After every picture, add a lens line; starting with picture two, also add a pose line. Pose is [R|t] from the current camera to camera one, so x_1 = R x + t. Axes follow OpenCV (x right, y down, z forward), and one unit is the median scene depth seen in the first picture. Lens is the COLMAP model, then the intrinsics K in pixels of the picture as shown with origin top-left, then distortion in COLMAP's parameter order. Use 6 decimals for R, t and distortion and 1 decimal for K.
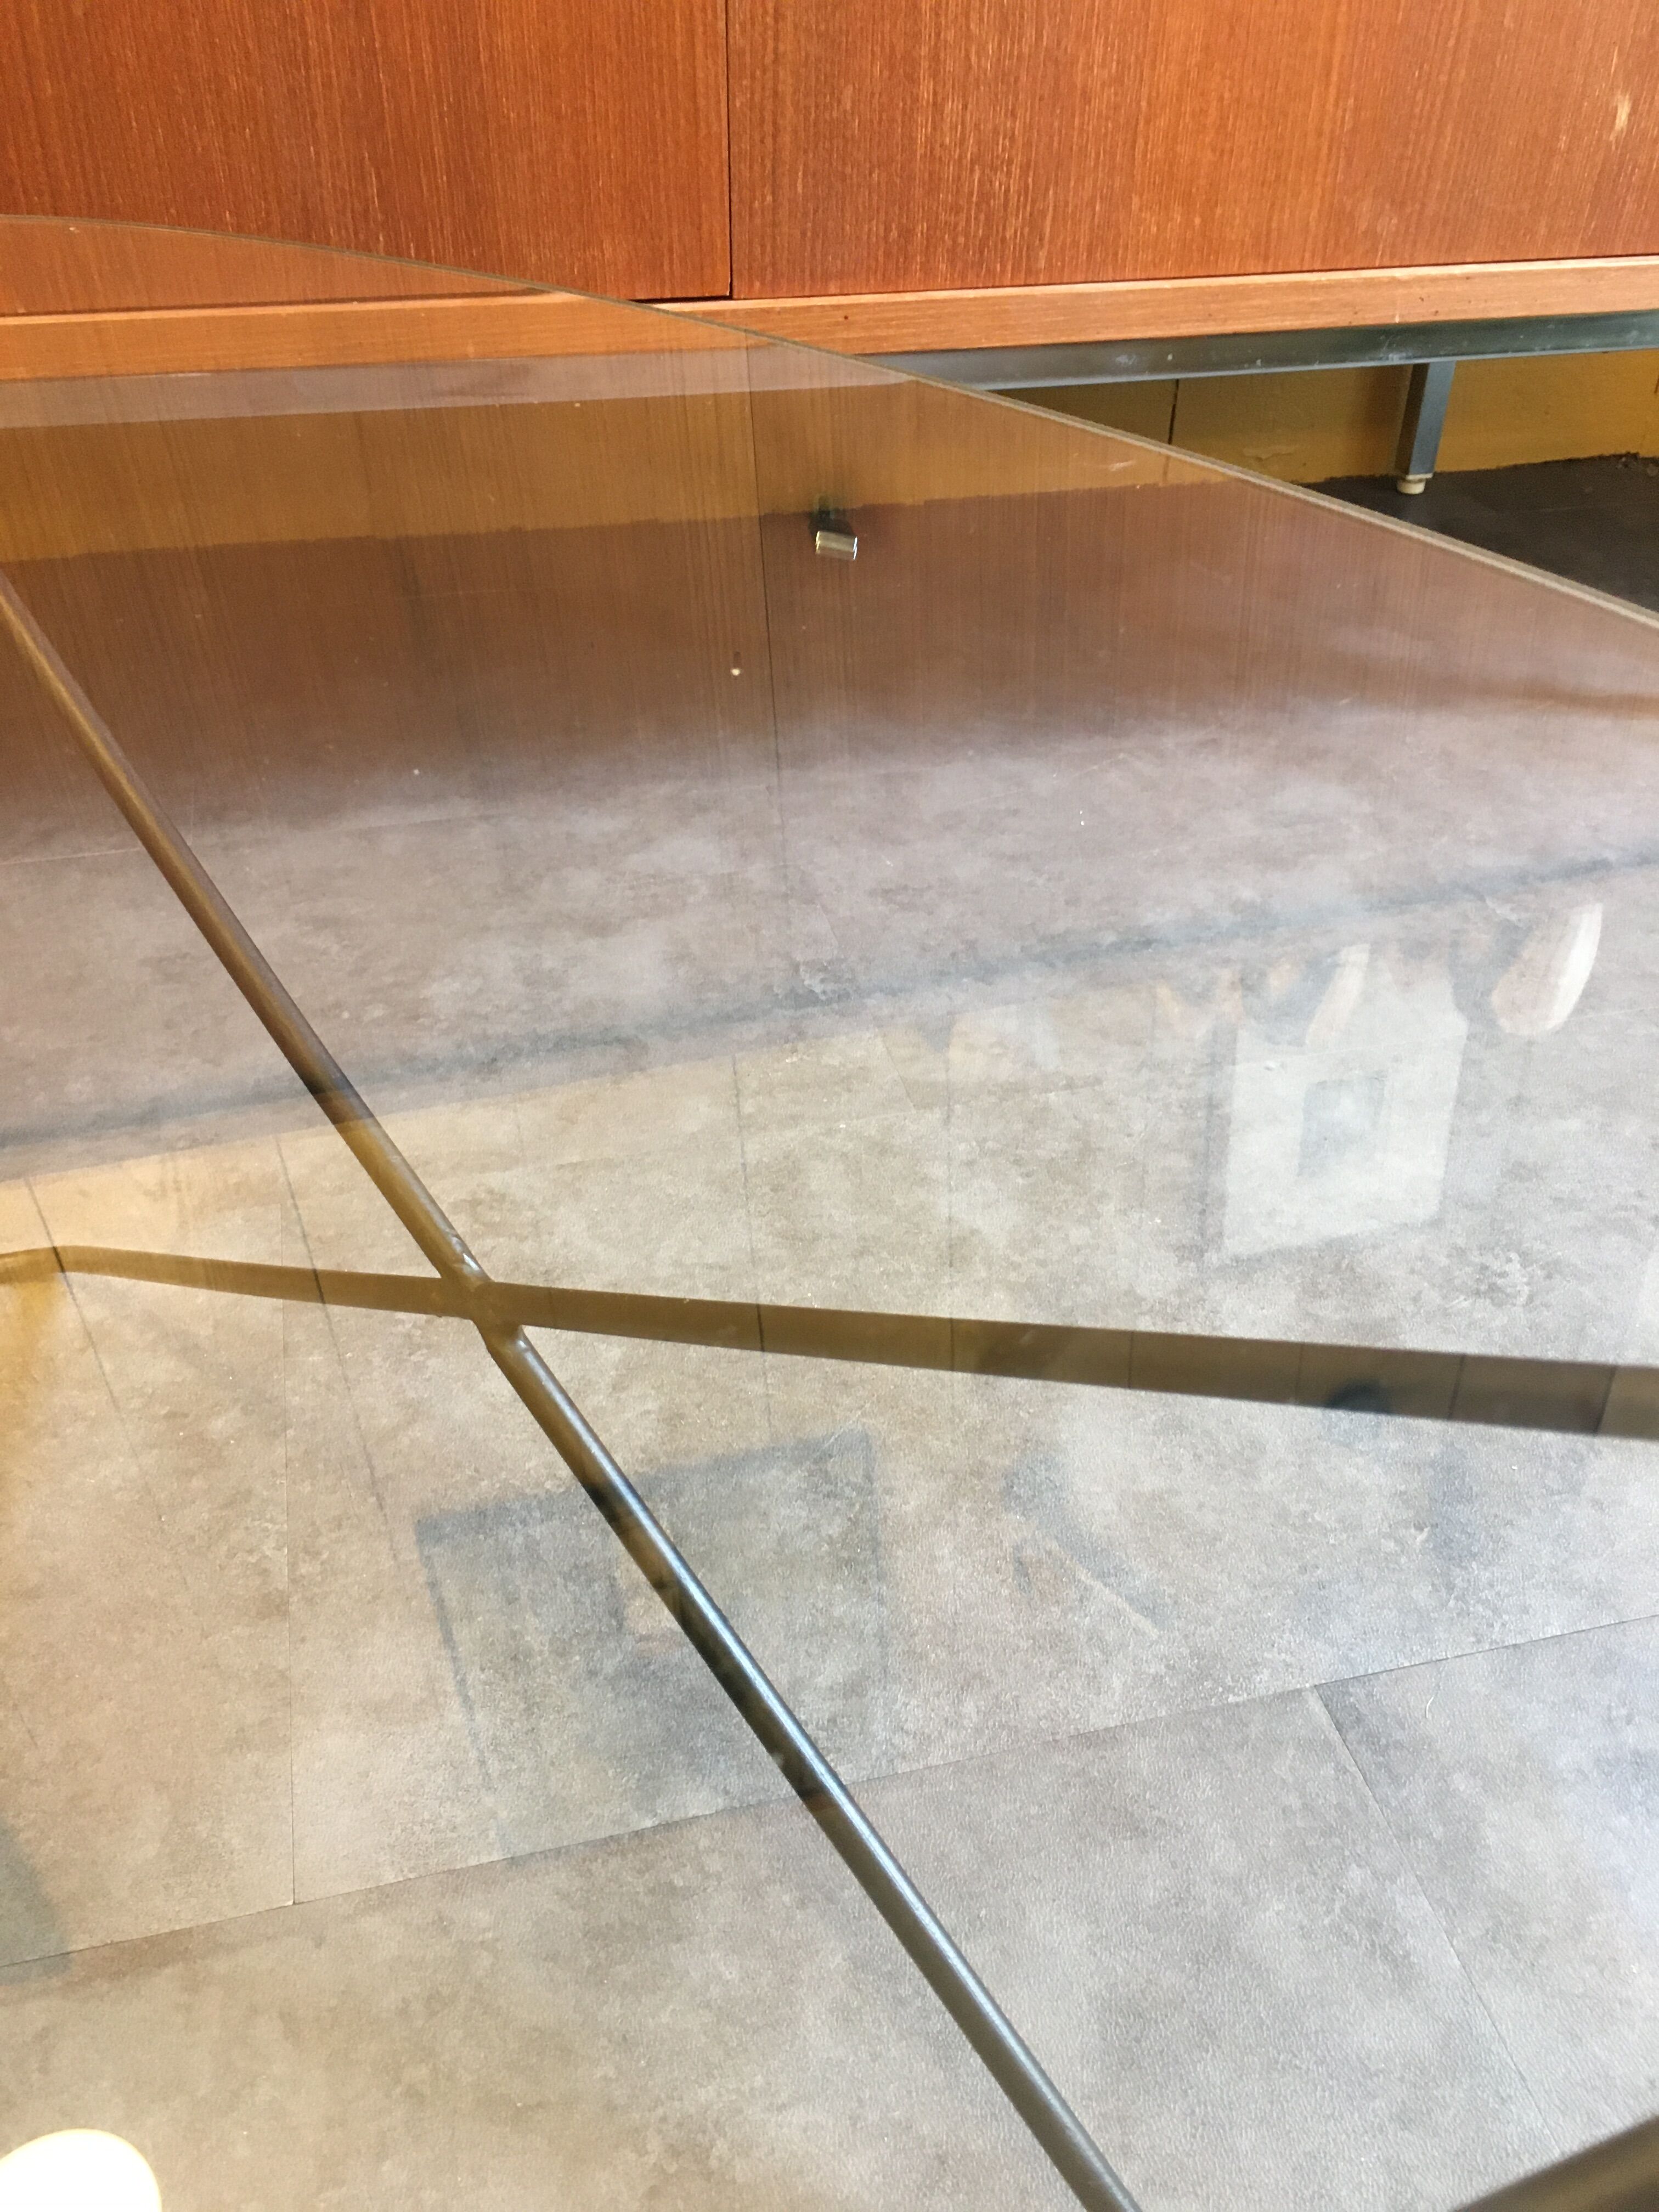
lens RADIAL K [[1904.1, 0, 837.3], [0, 1904.1, 1092.1], [0, 0, 1]] dist [0.080677, -0.116992]
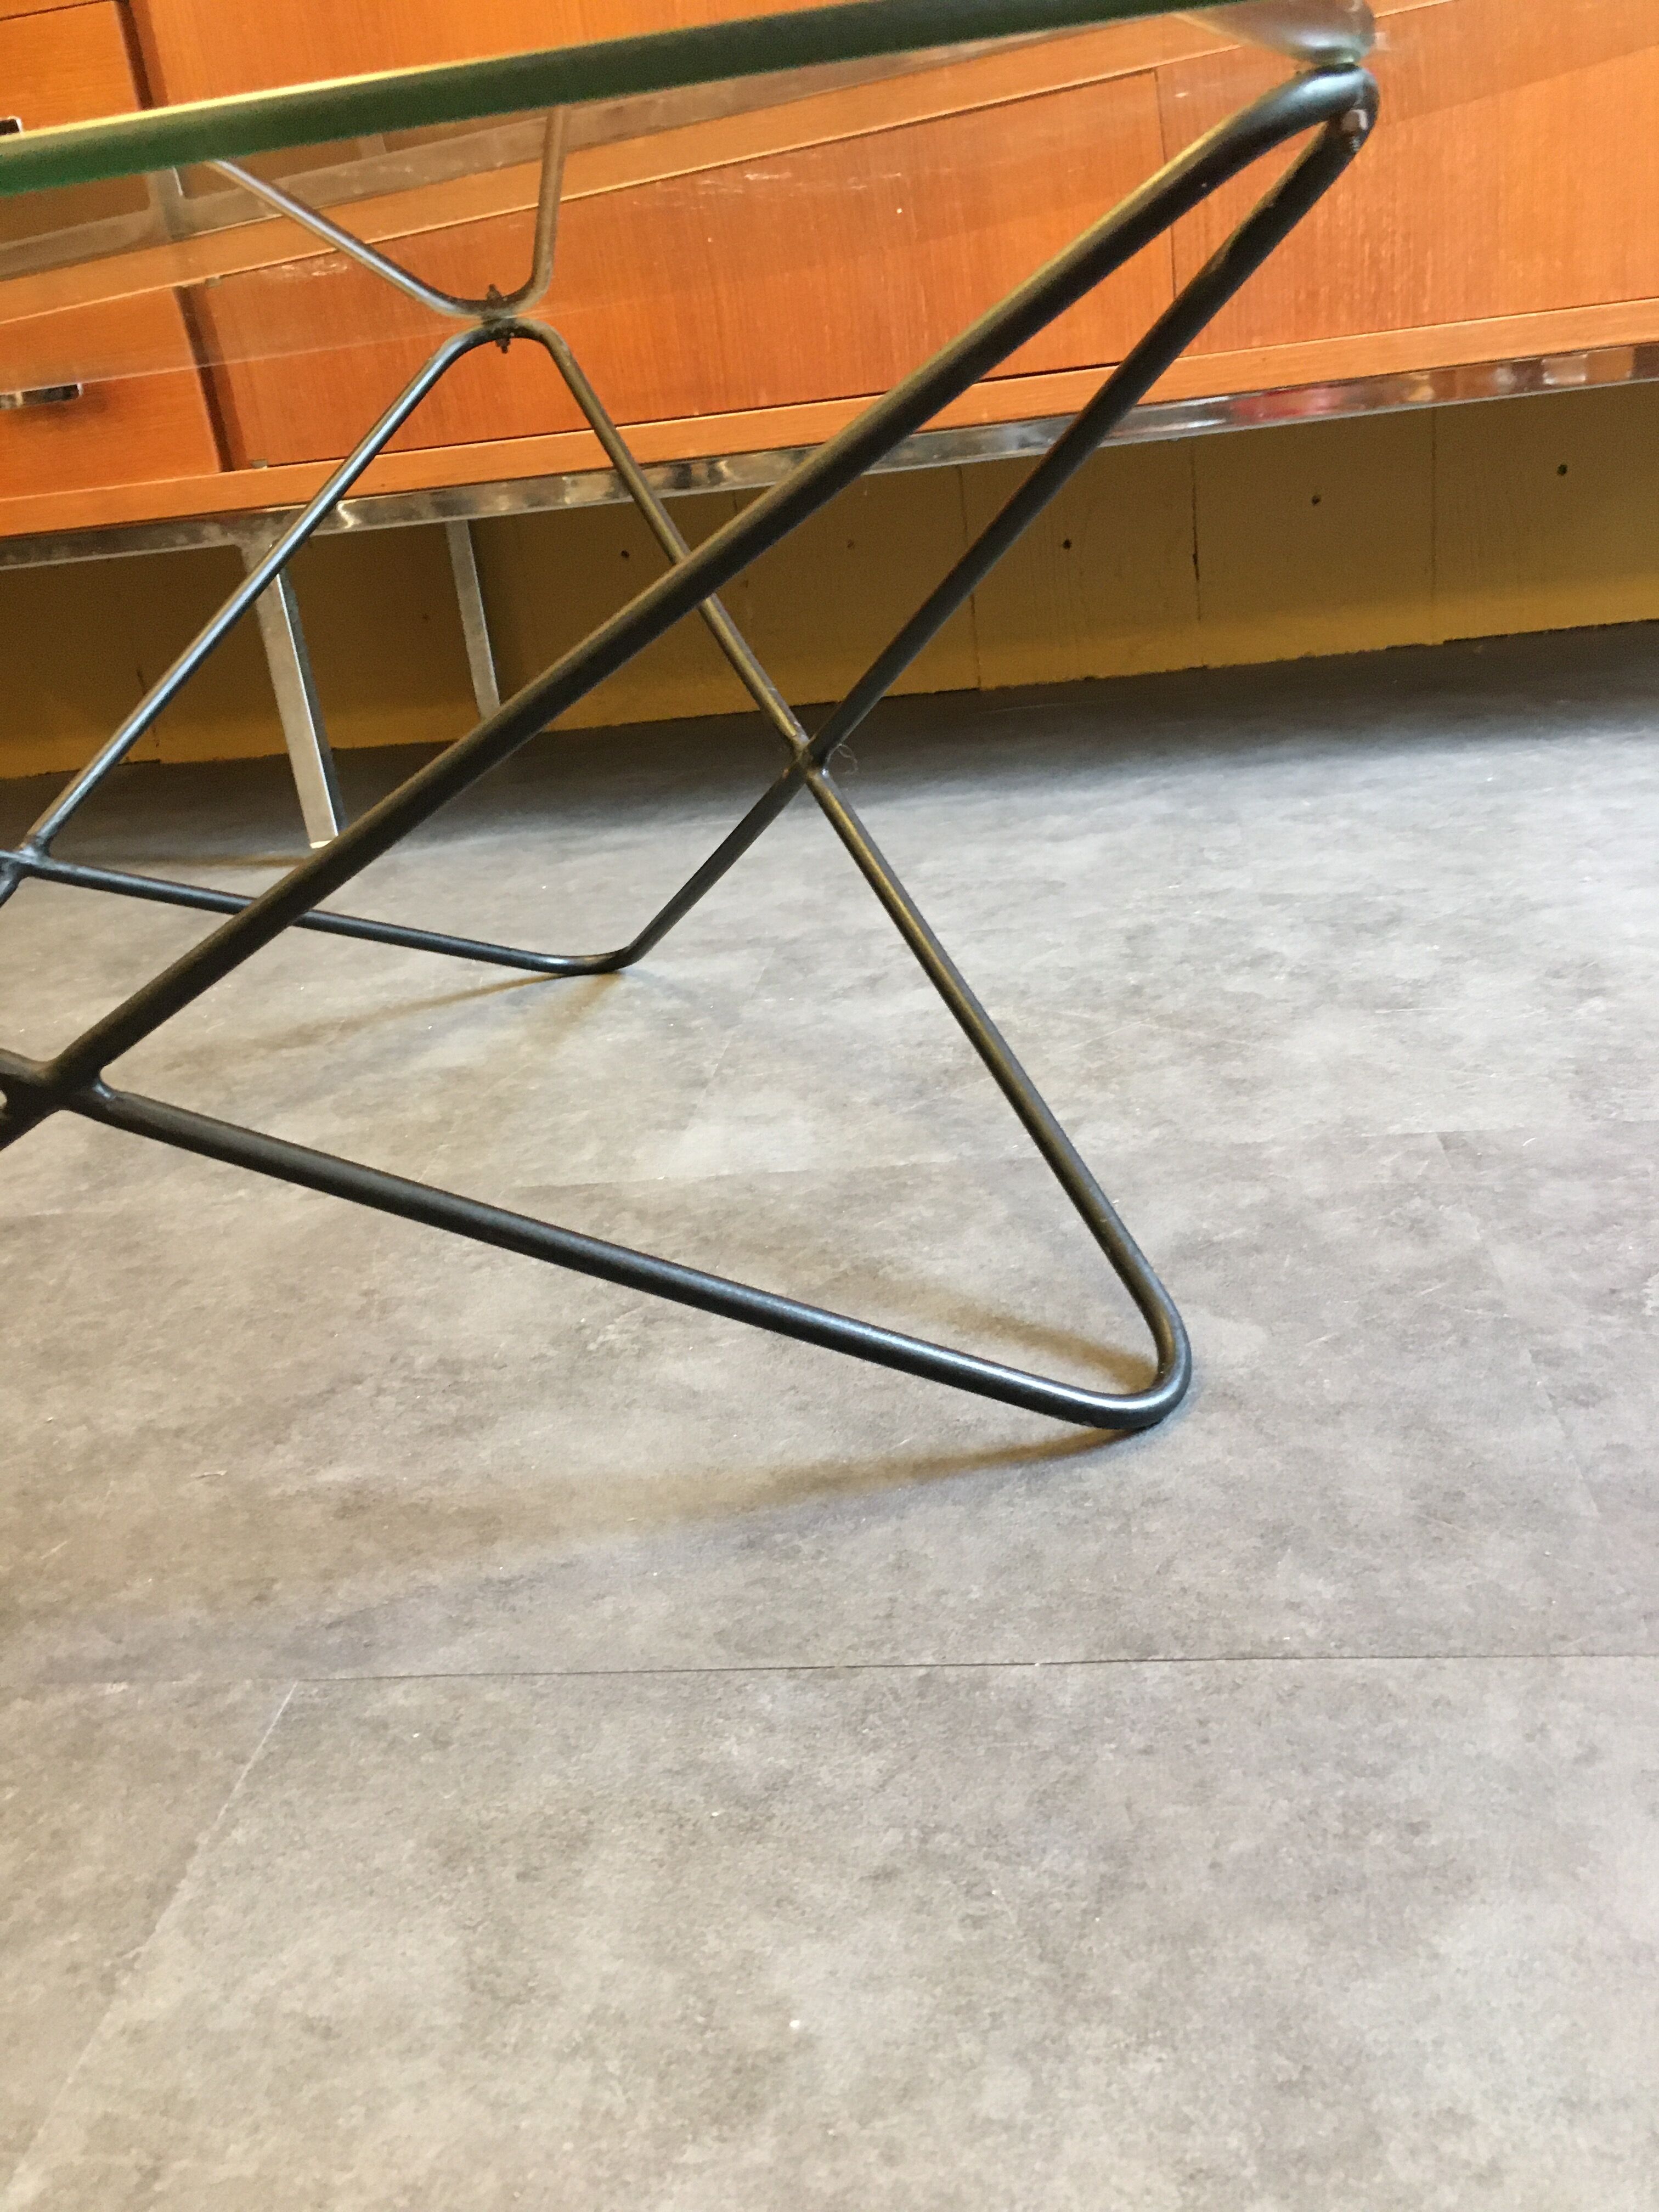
lens RADIAL K [[1904.1, 0, 833.1], [0, 1904.1, 1106.8], [0, 0, 1]] dist [0.080677, -0.116992]
pose [[0.924981, 0.019172, -0.379530, 0.253693], [-0.106220, 0.971962, -0.209778, 0.422347], [0.364867, 0.234354, 0.901083, -0.187535]]
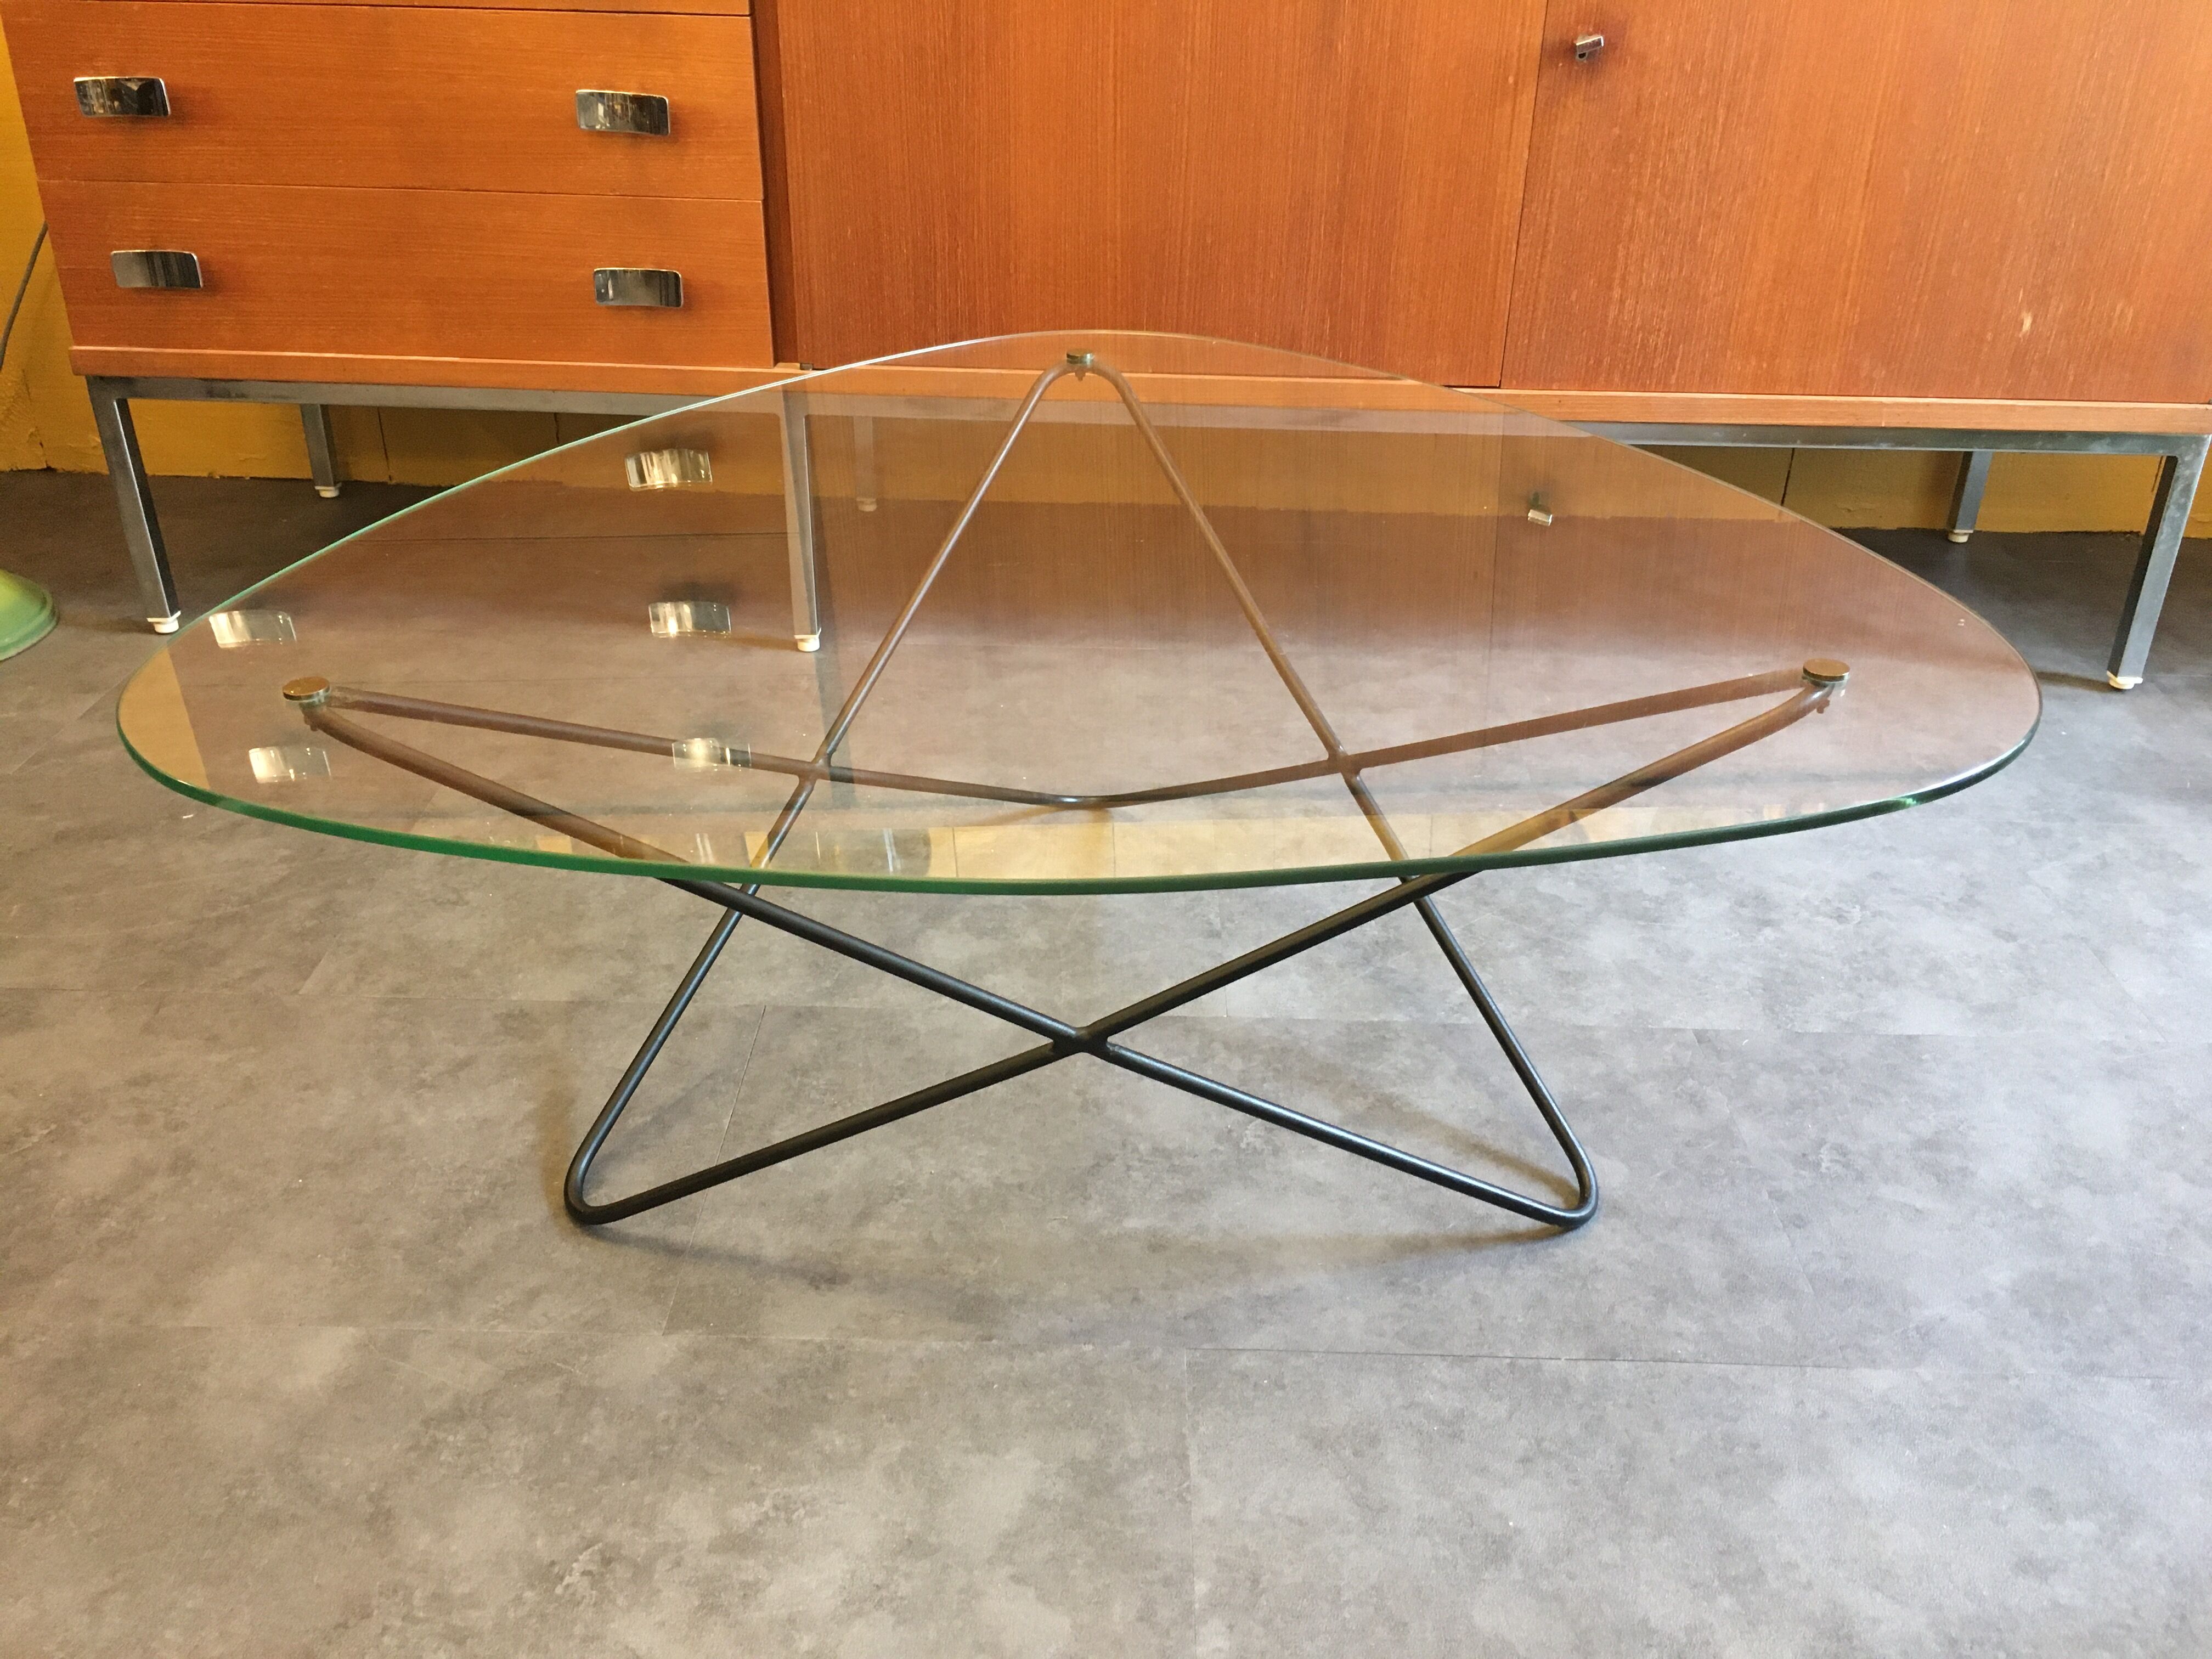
lens RADIAL K [[1904.1, 0, 1102.5], [0, 1904.1, 825.9], [0, 0, 1]] dist [0.080677, -0.116992]
pose [[0.966677, 0.125372, -0.223198, 0.044289], [-0.157406, 0.978672, -0.132003, 0.336047], [0.201888, 0.162737, 0.965794, -0.872535]]
